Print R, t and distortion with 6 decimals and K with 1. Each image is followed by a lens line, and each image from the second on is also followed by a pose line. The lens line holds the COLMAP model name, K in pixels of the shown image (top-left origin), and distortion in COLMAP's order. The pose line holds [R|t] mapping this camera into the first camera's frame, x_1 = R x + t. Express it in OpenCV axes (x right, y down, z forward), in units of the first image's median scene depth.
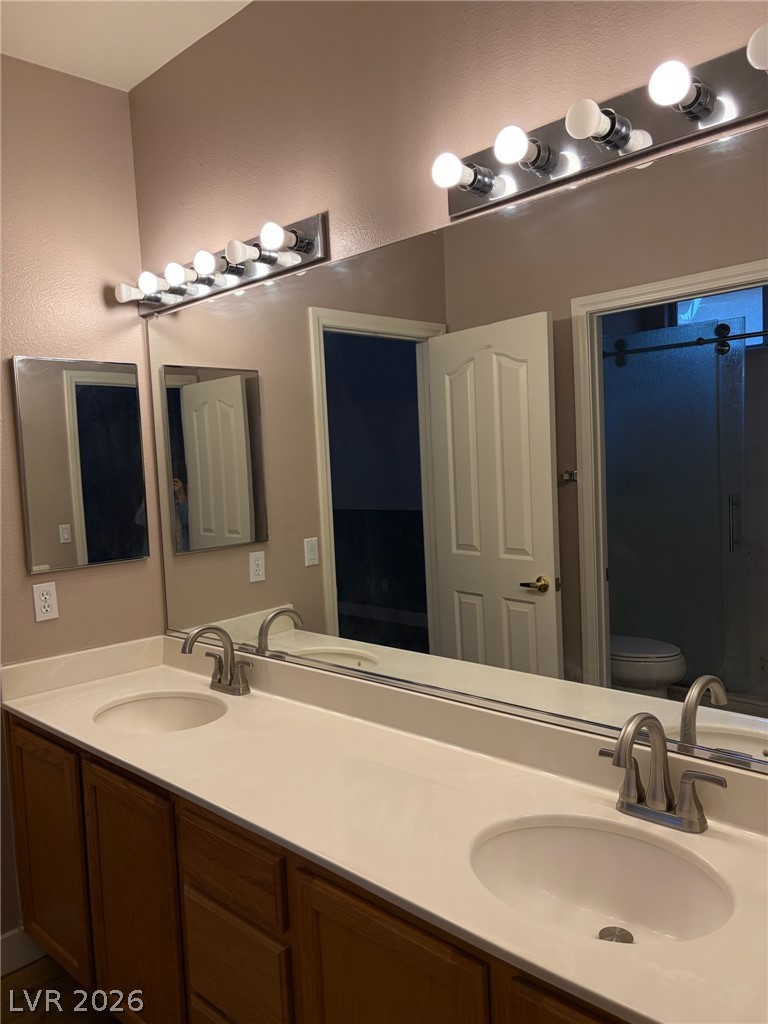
lens RADIAL K [[775.7, 0, 384.0], [0, 775.7, 512.0], [0, 0, 1]] dist [0.043838, -0.051872]
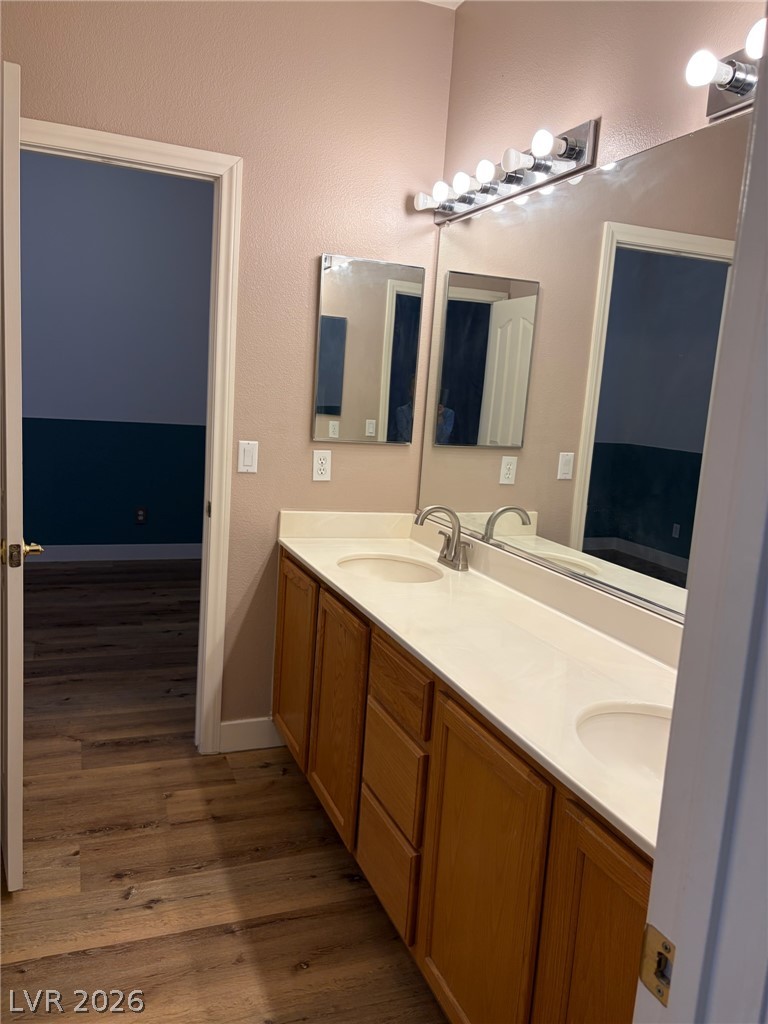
lens RADIAL K [[784.7, 0, 384.0], [0, 784.7, 512.0], [0, 0, 1]] dist [0.040682, -0.043599]
pose [[0.904262, 0.170937, -0.391268, 0.143633], [-0.139151, 0.984316, 0.108436, 0.043227], [0.403668, -0.043609, 0.913866, -0.072052]]
